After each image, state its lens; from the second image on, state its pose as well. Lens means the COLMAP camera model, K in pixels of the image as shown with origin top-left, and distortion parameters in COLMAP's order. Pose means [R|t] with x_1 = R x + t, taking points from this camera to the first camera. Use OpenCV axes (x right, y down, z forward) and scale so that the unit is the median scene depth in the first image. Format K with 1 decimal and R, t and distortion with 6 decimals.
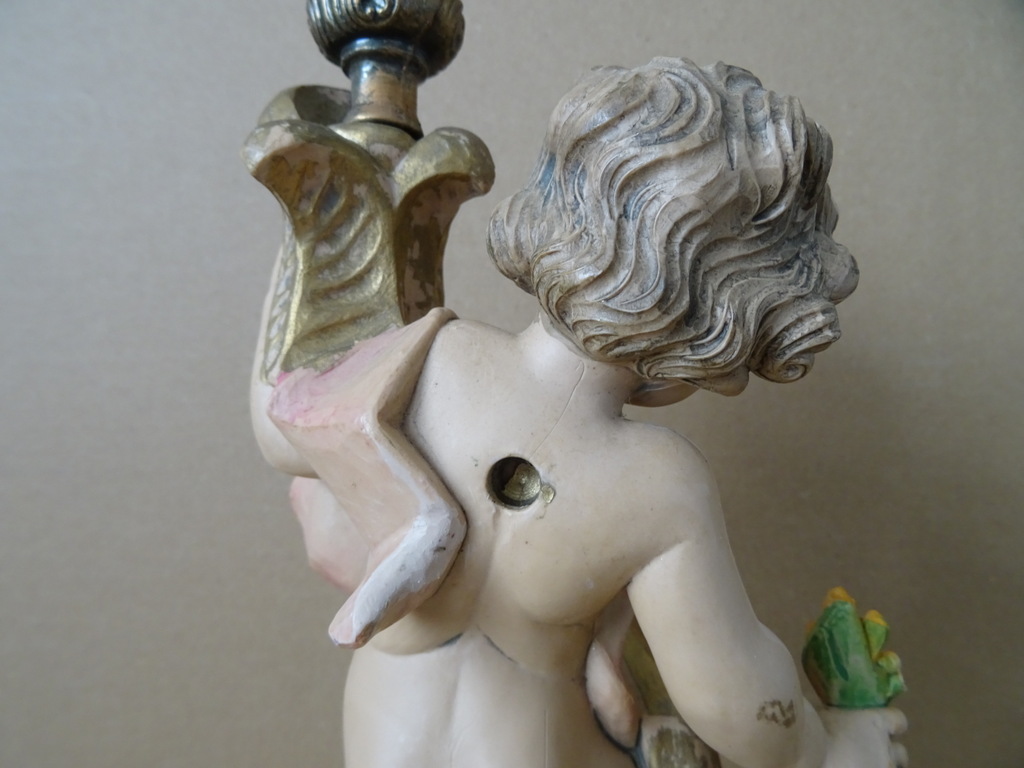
lens RADIAL K [[664.6, 0, 501.8], [0, 664.6, 382.9], [0, 0, 1]] dist [-0.033404, 0.003595]
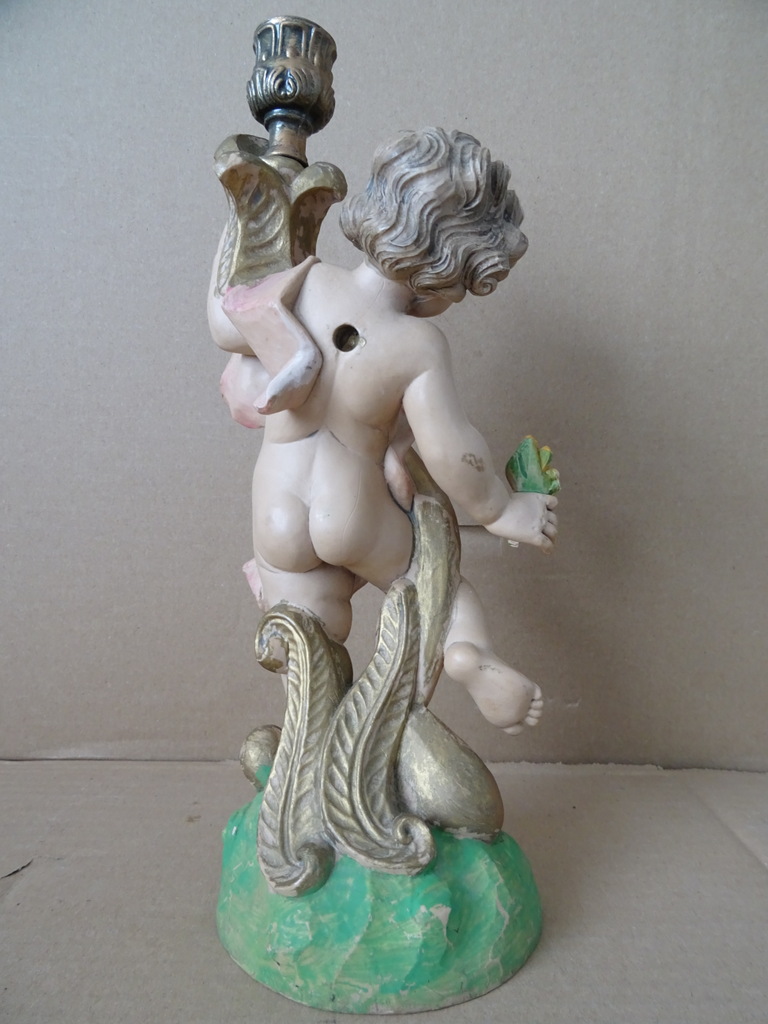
lens RADIAL K [[664.6, 0, 384.0], [0, 664.6, 512.0], [0, 0, 1]] dist [-0.033404, 0.003595]
pose [[0.998845, 0.044315, 0.018551, 0.110516], [-0.045417, 0.996918, 0.063967, 0.510712], [-0.015660, -0.064736, 0.997780, -0.987720]]
